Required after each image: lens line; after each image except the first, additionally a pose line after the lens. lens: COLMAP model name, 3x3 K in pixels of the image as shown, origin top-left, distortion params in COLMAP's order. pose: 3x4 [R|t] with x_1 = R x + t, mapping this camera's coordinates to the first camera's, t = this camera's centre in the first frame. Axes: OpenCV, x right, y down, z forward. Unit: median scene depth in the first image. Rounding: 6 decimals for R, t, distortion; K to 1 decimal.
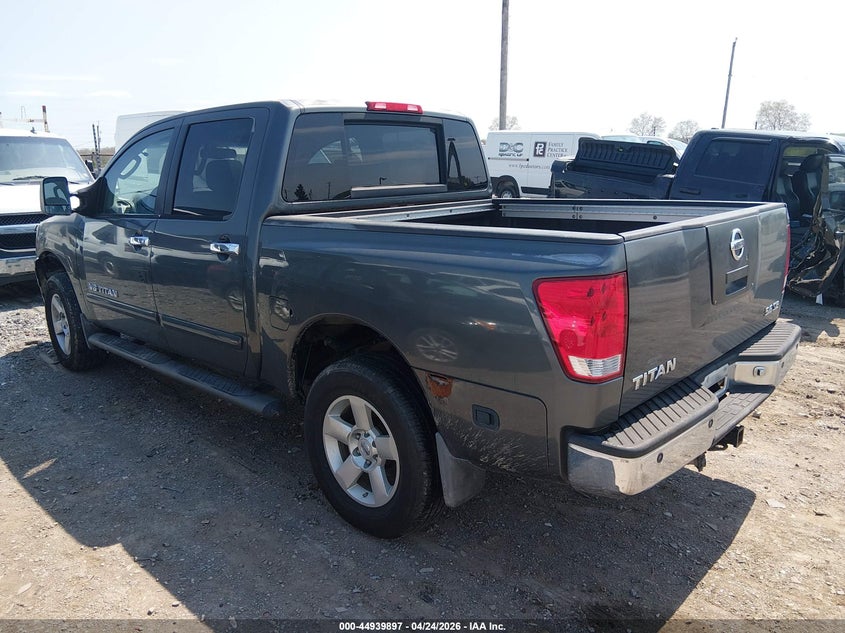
lens RADIAL K [[646.2, 0, 422.5], [0, 646.2, 316.5], [0, 0, 1]] dist [0.003762, 0.003427]
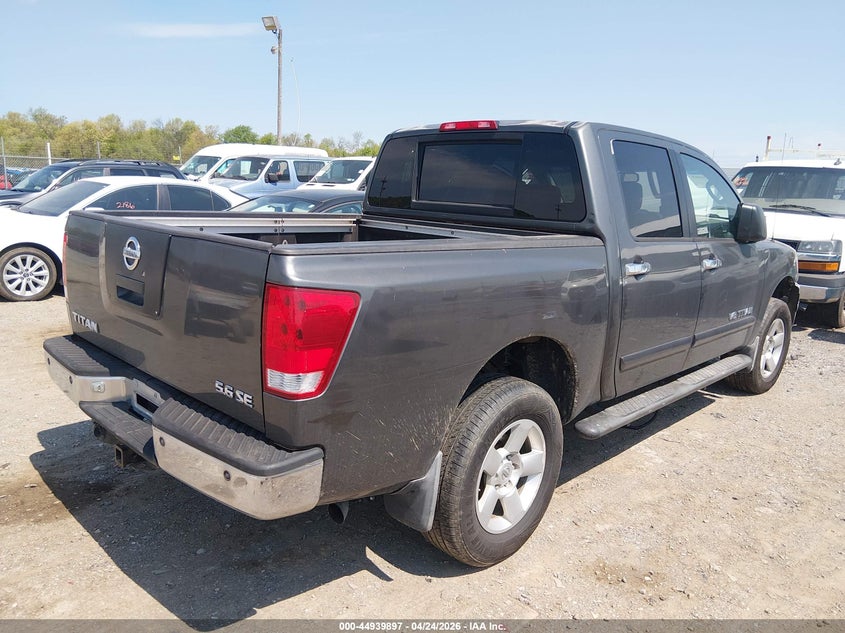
lens RADIAL K [[646.2, 0, 422.5], [0, 646.2, 316.5], [0, 0, 1]] dist [0.003762, 0.003427]
pose [[-0.017281, 0.215858, -0.976272, 1.040328], [-0.273569, 0.938137, 0.212269, -0.251271], [0.961697, 0.270746, 0.042840, 1.014409]]
